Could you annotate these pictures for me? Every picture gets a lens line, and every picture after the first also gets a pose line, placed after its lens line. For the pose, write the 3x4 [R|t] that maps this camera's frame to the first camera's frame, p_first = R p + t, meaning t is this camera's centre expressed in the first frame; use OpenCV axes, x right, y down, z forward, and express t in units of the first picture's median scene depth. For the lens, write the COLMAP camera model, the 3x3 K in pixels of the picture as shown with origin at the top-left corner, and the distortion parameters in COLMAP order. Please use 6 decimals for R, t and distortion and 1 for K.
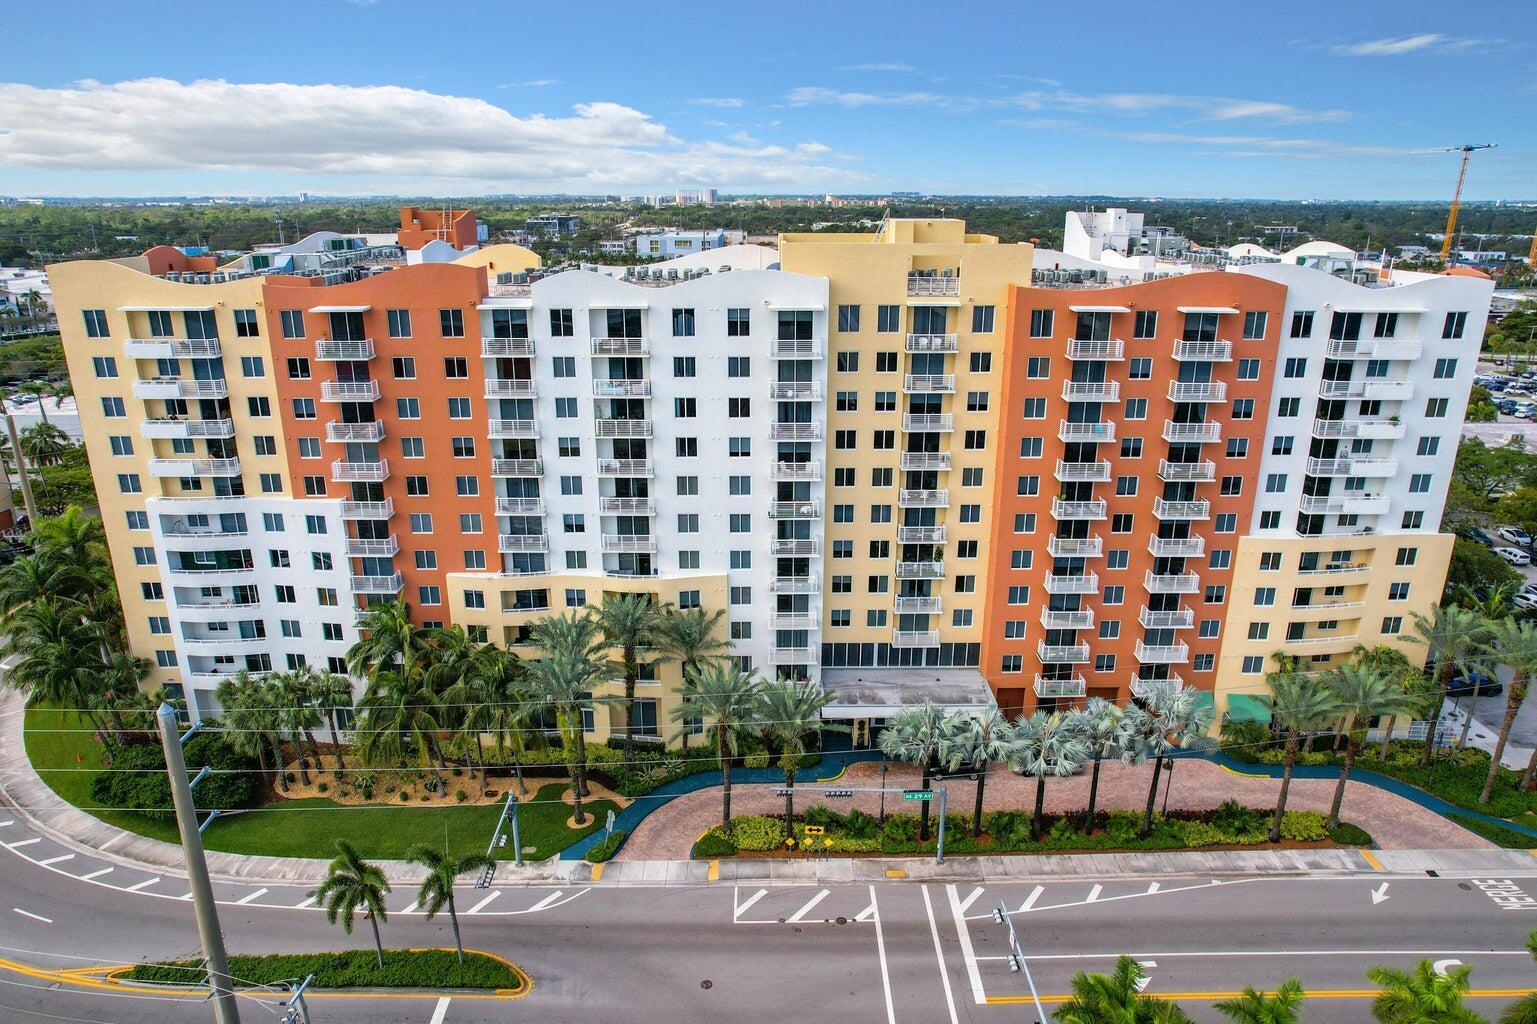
lens RADIAL K [[968.6, 0, 773.5], [0, 968.6, 506.9], [0, 0, 1]] dist [-0.068650, 0.061472]
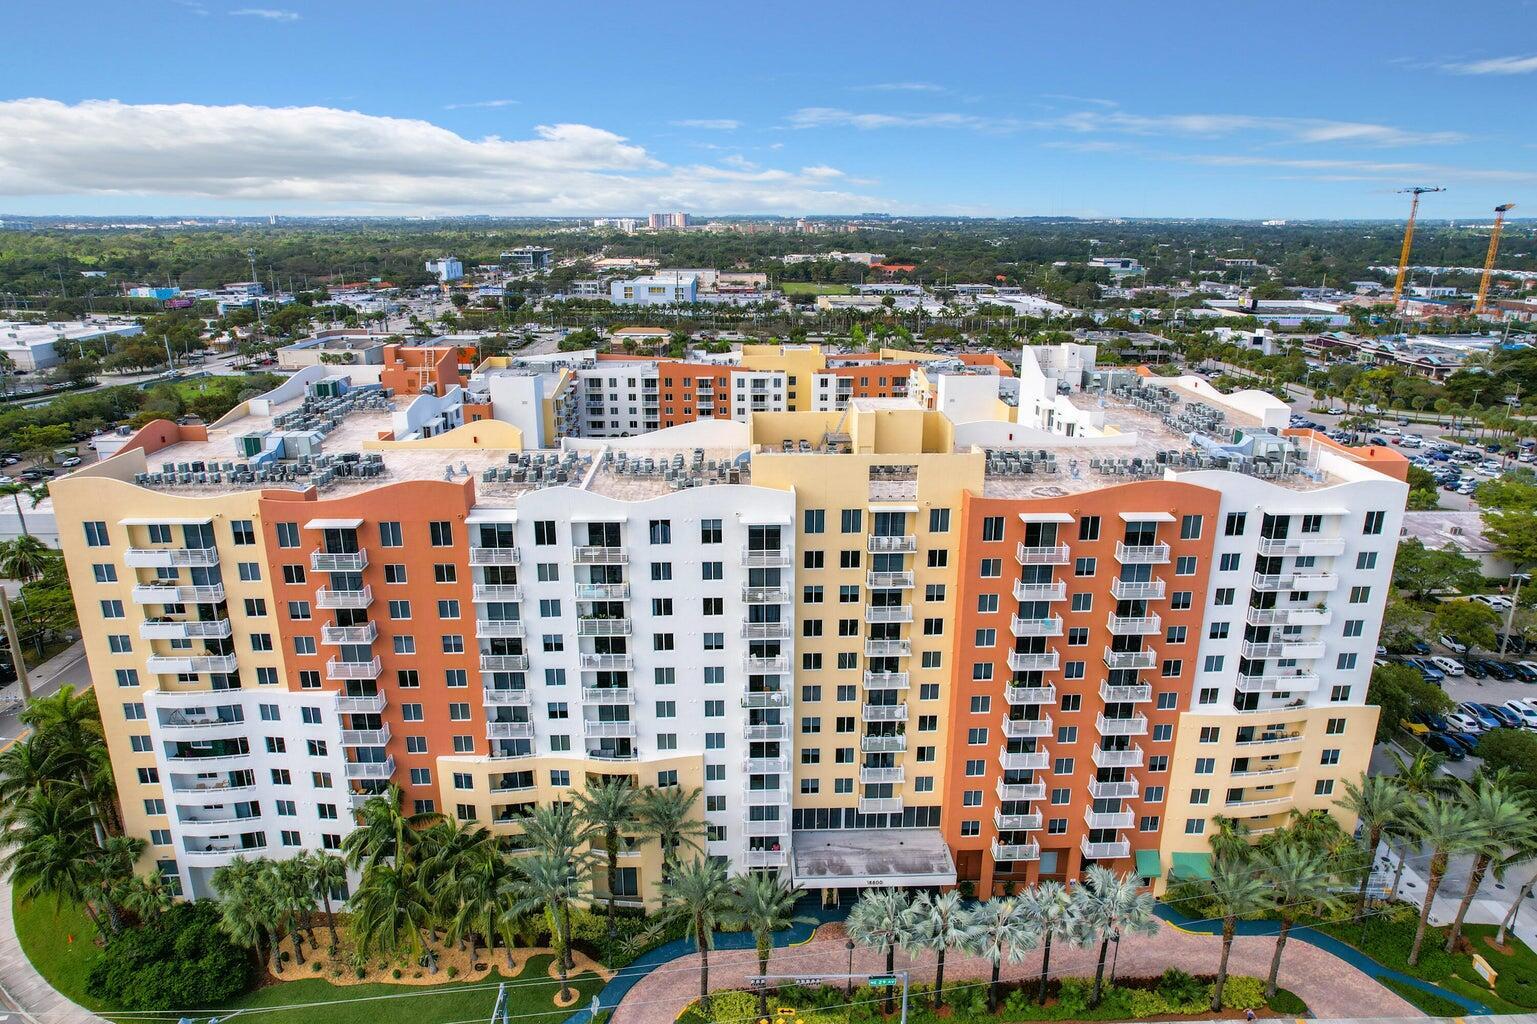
lens RADIAL K [[961.6, 0, 768.5], [0, 961.6, 512.0], [0, 0, 1]] dist [-0.054888, 0.065096]
pose [[0.999662, -0.008388, 0.024625, 0.000825], [0.008680, 0.999893, -0.011766, -0.187739], [-0.024524, 0.011976, 0.999628, -0.061319]]
